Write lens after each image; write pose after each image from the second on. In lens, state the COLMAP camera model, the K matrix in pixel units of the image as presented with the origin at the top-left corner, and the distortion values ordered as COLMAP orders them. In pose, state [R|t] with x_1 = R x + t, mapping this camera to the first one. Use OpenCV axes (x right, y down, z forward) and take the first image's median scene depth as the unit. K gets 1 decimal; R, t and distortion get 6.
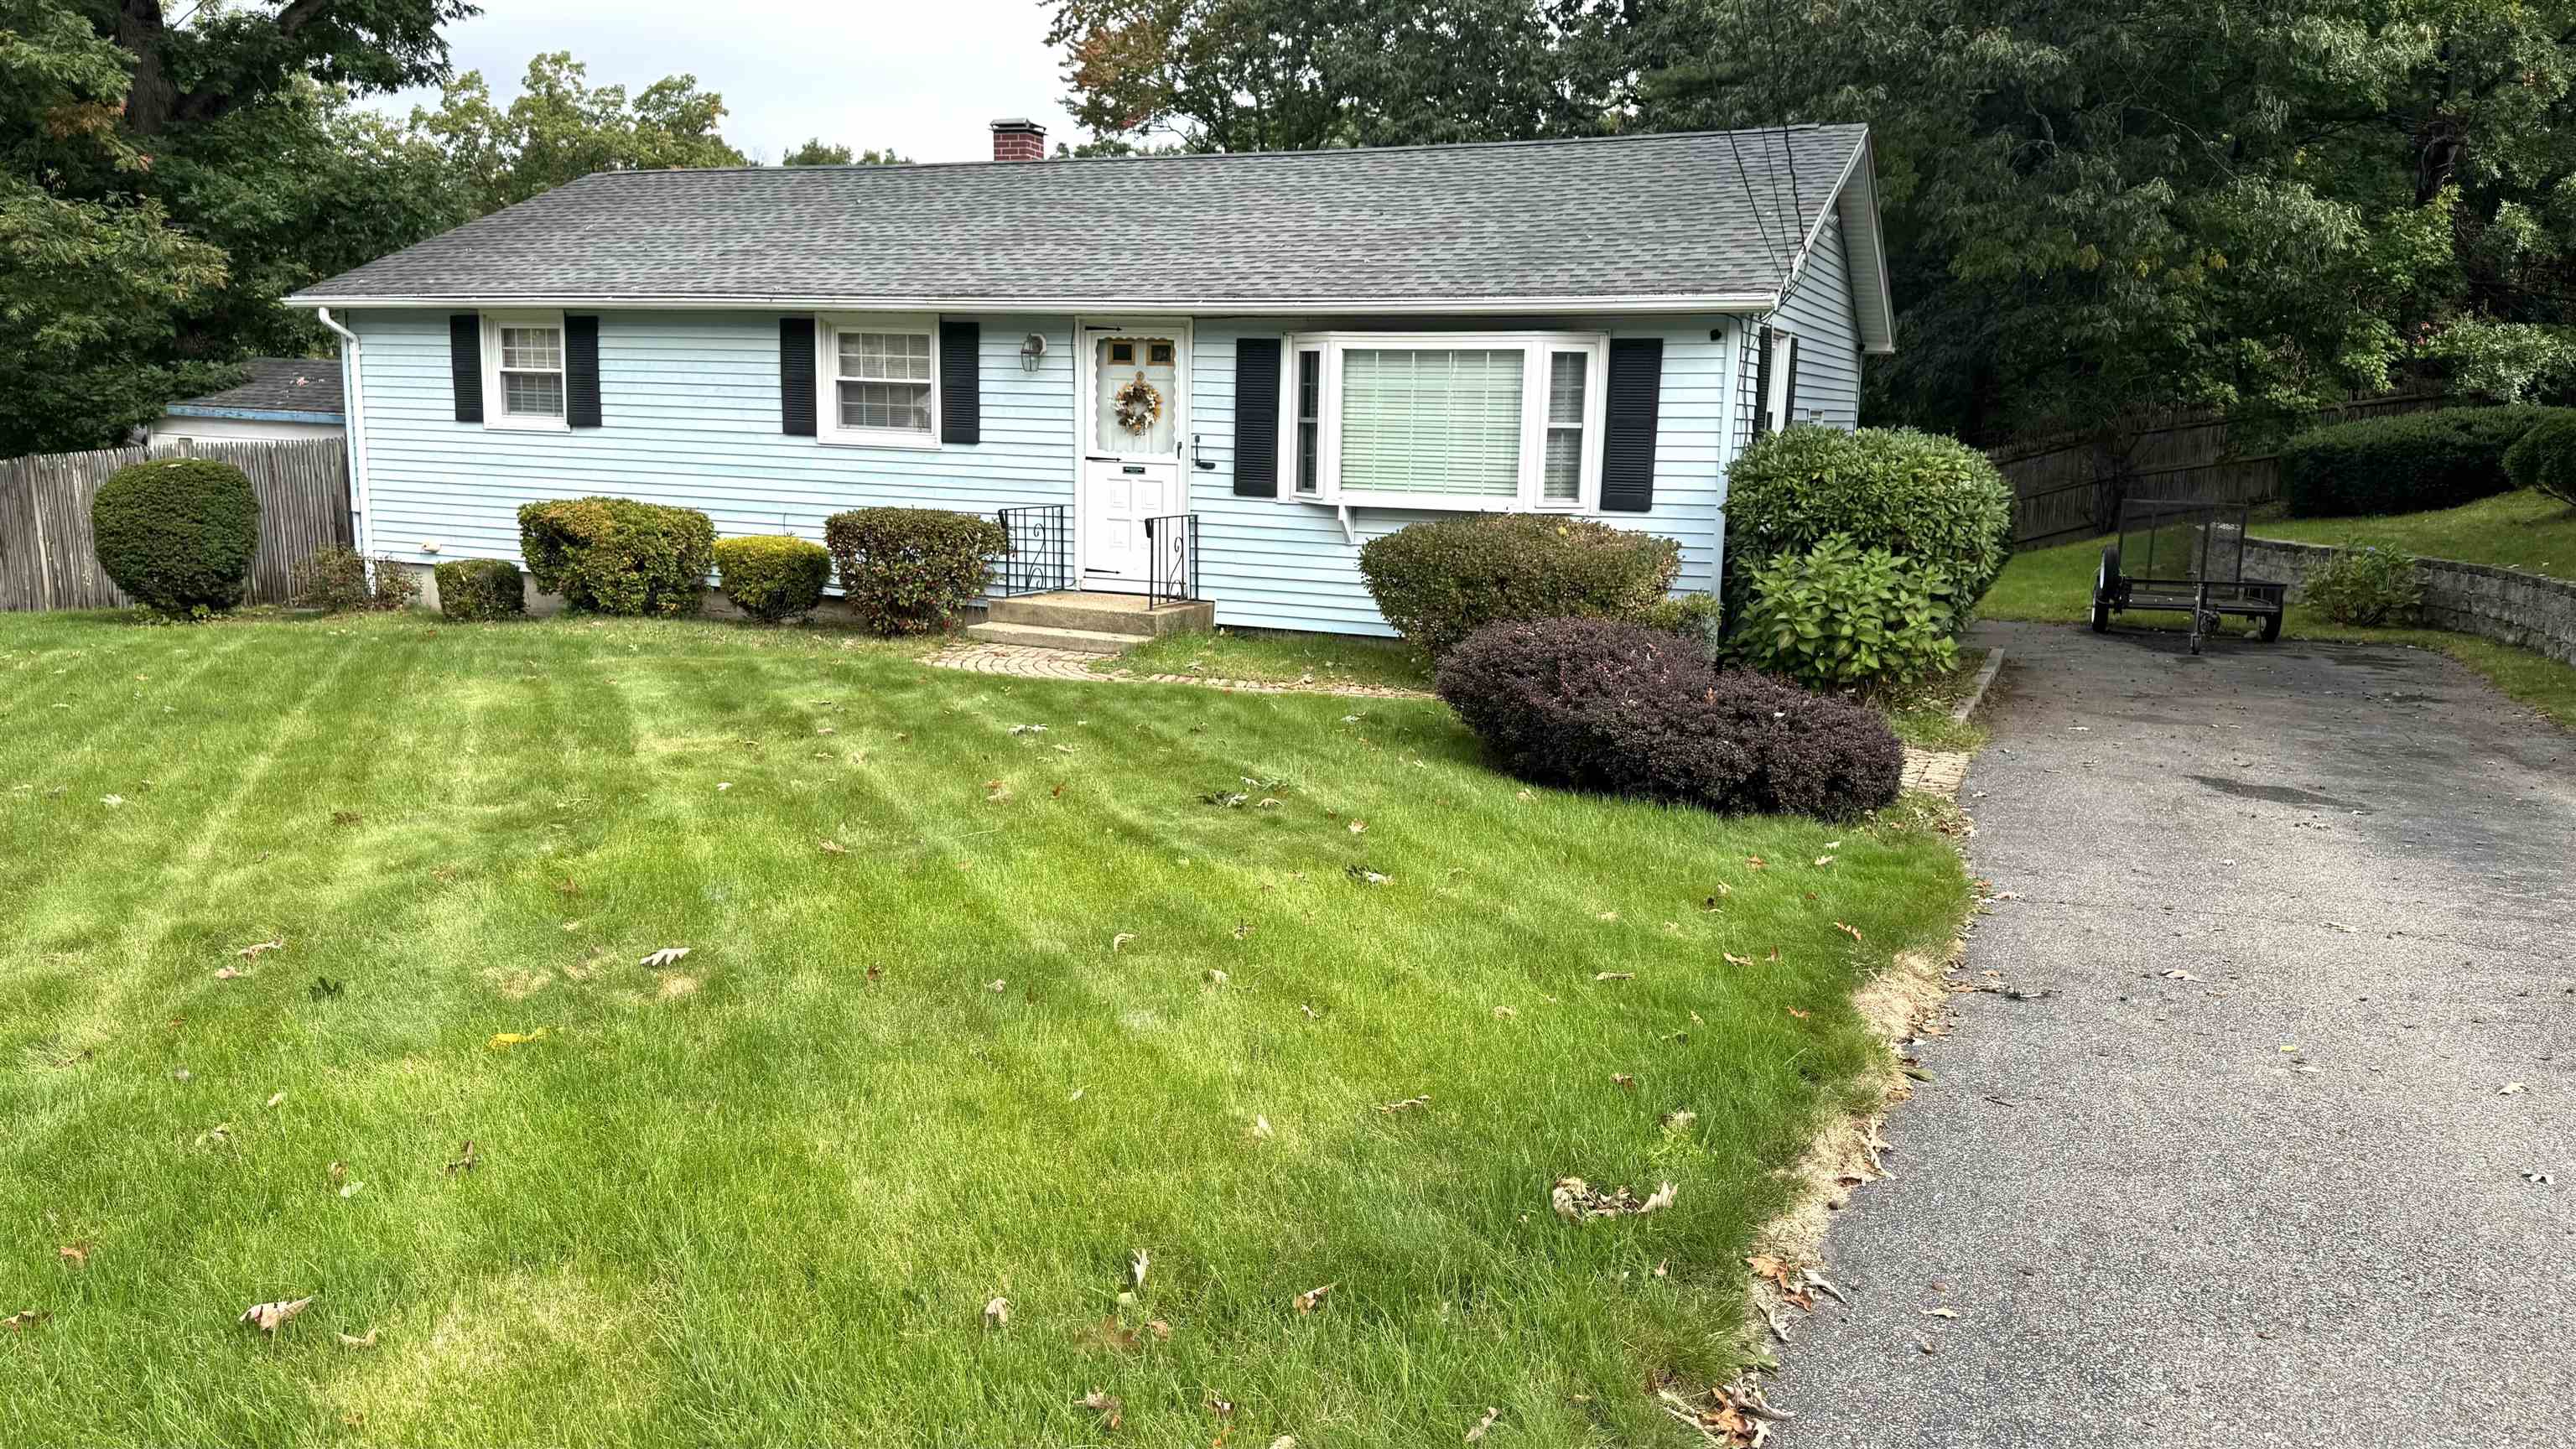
lens RADIAL K [[1773.1, 0, 1289.8], [0, 1773.1, 721.2], [0, 0, 1]] dist [0.049708, -0.051310]
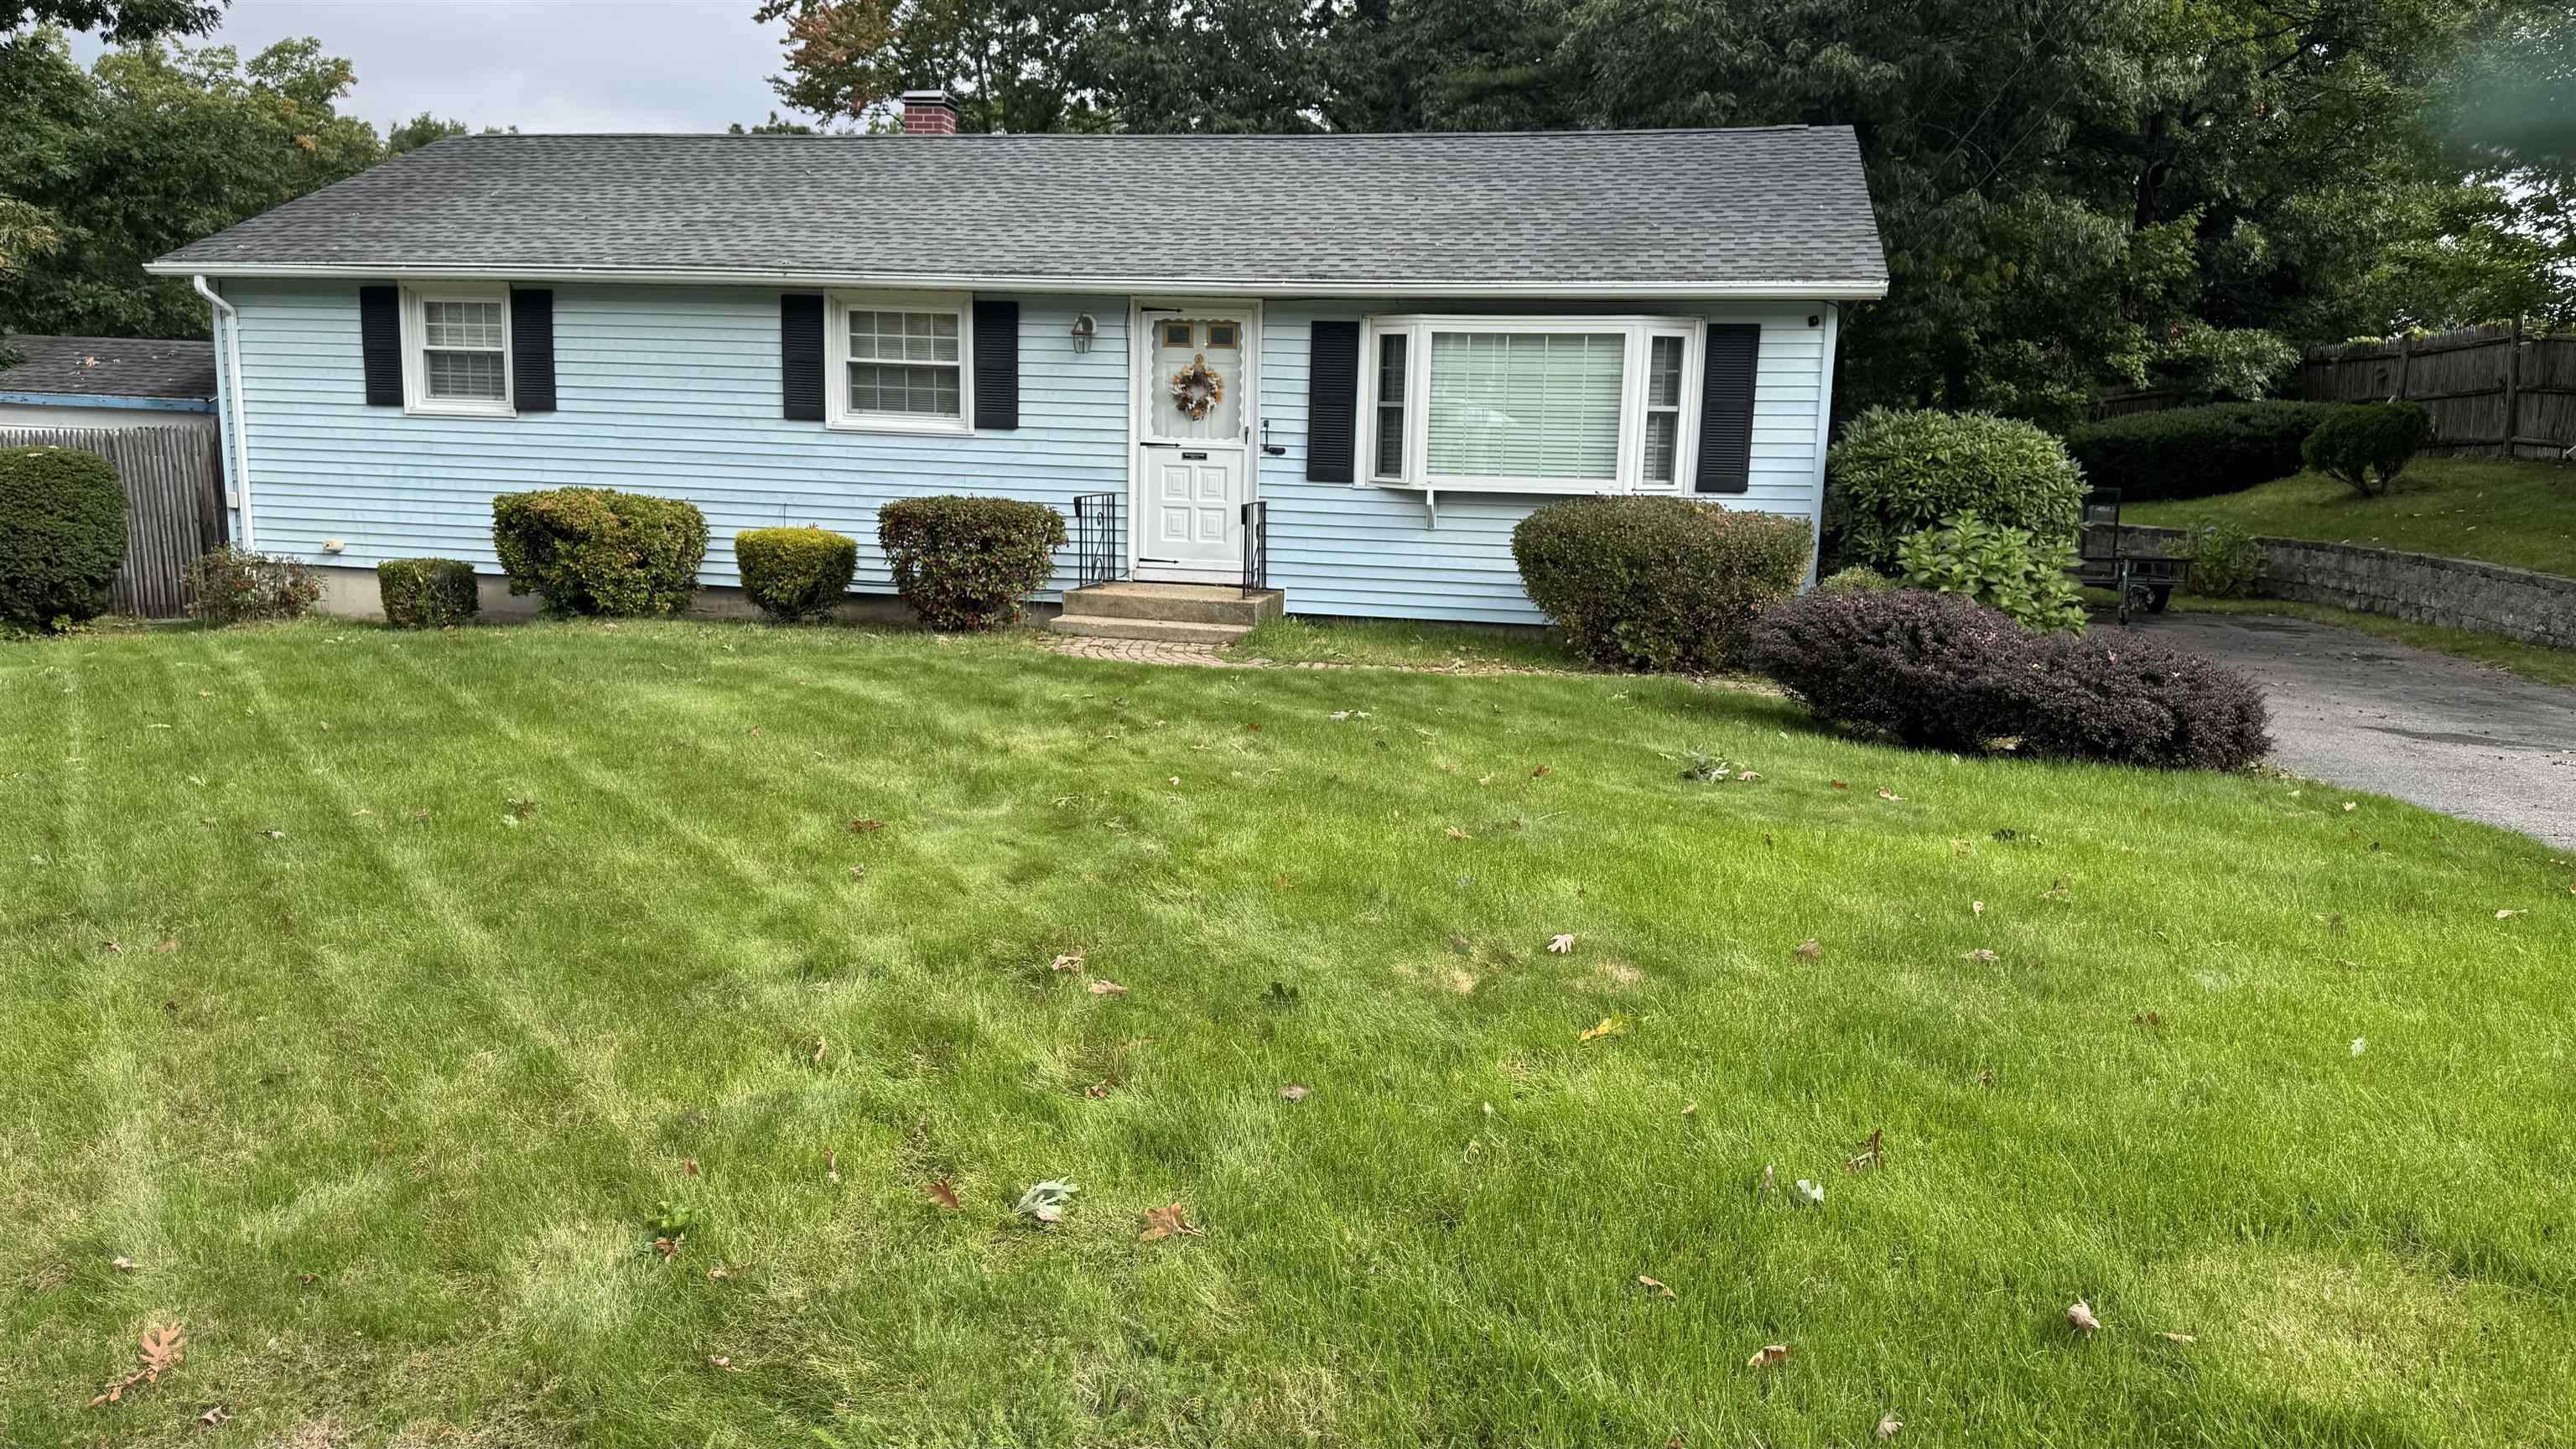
lens RADIAL K [[1762.6, 0, 1267.8], [0, 1762.6, 735.8], [0, 0, 1]] dist [0.060960, -0.066654]
pose [[0.980409, -0.032465, 0.194280, -0.231158], [0.030949, 0.999462, 0.010835, 0.002319], [-0.194527, -0.004610, 0.980886, 0.041047]]
